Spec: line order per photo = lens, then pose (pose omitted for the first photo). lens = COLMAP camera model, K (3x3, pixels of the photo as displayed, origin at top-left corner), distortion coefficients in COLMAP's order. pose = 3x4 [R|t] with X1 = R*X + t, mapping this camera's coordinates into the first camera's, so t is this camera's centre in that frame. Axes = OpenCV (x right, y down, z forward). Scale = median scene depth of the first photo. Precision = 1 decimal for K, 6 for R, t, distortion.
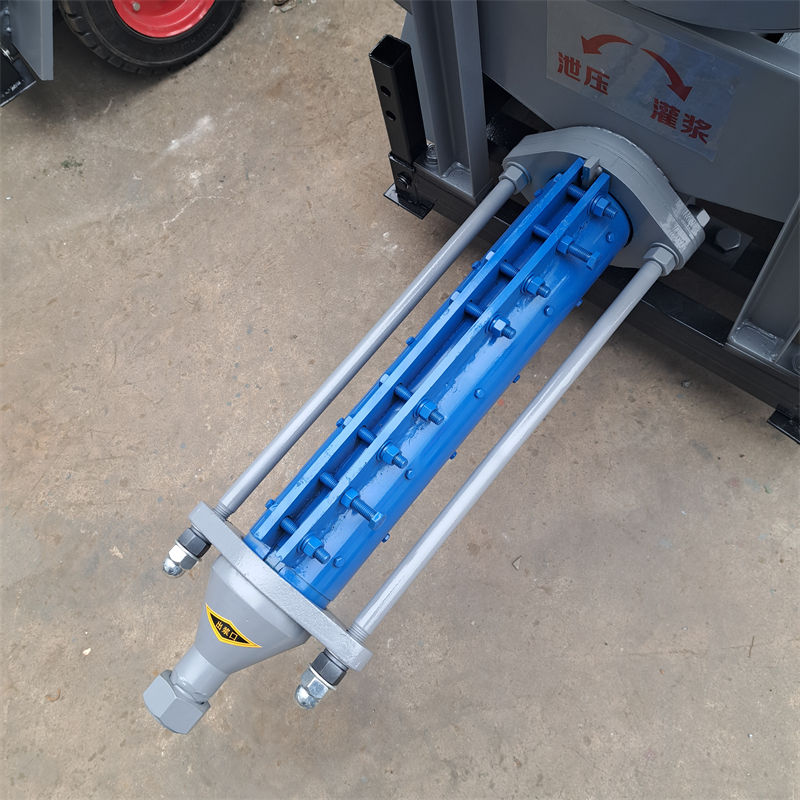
lens RADIAL K [[771.9, 0, 391.2], [0, 771.9, 397.8], [0, 0, 1]] dist [0.086460, -0.113126]
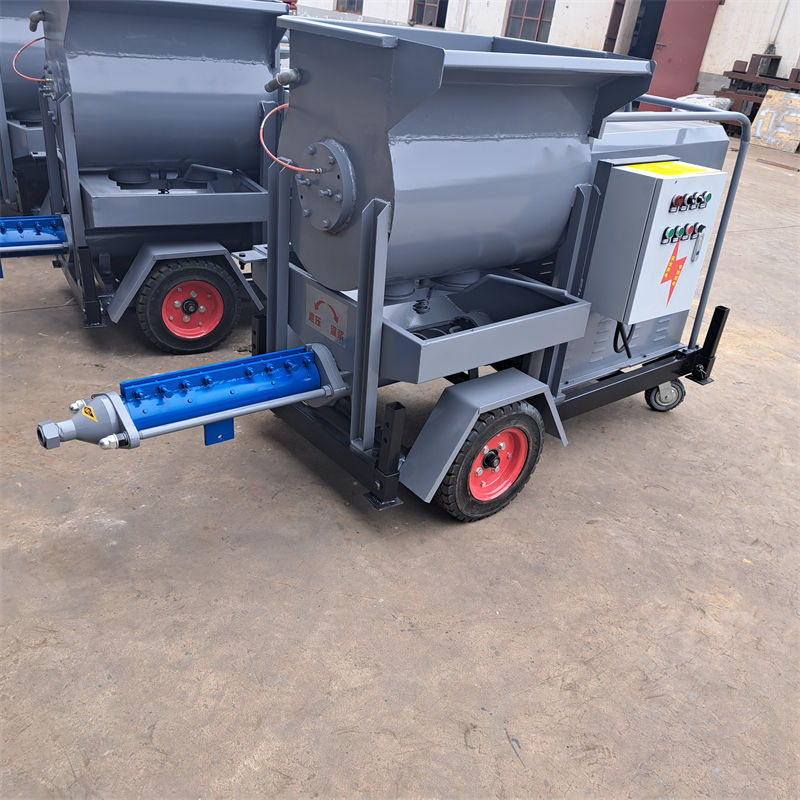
lens RADIAL K [[771.9, 0, 391.2], [0, 771.9, 397.8], [0, 0, 1]] dist [0.086460, -0.113126]
pose [[0.946364, 0.316721, -0.063898, 0.520871], [-0.280913, 0.708832, -0.647028, 1.004699], [-0.159635, 0.630274, 0.759784, -0.641501]]
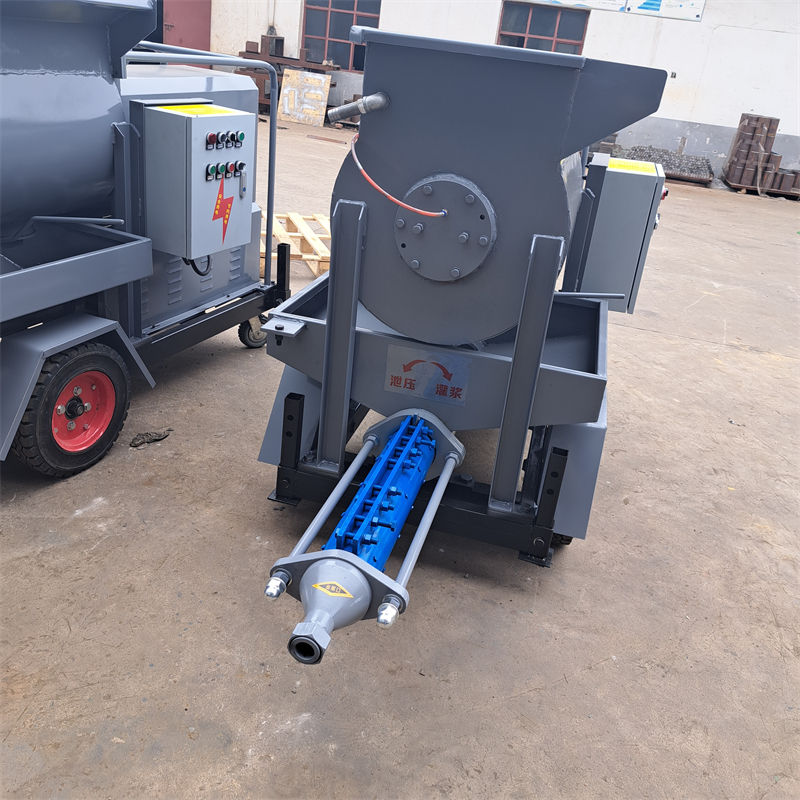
lens RADIAL K [[770.1, 0, 402.0], [0, 770.1, 386.3], [0, 0, 1]] dist [0.084998, -0.105488]
pose [[0.865066, 0.060475, 0.498000, -0.615429], [0.311268, 0.713799, -0.627378, 0.706750], [-0.393413, 0.697734, 0.598660, -0.250685]]
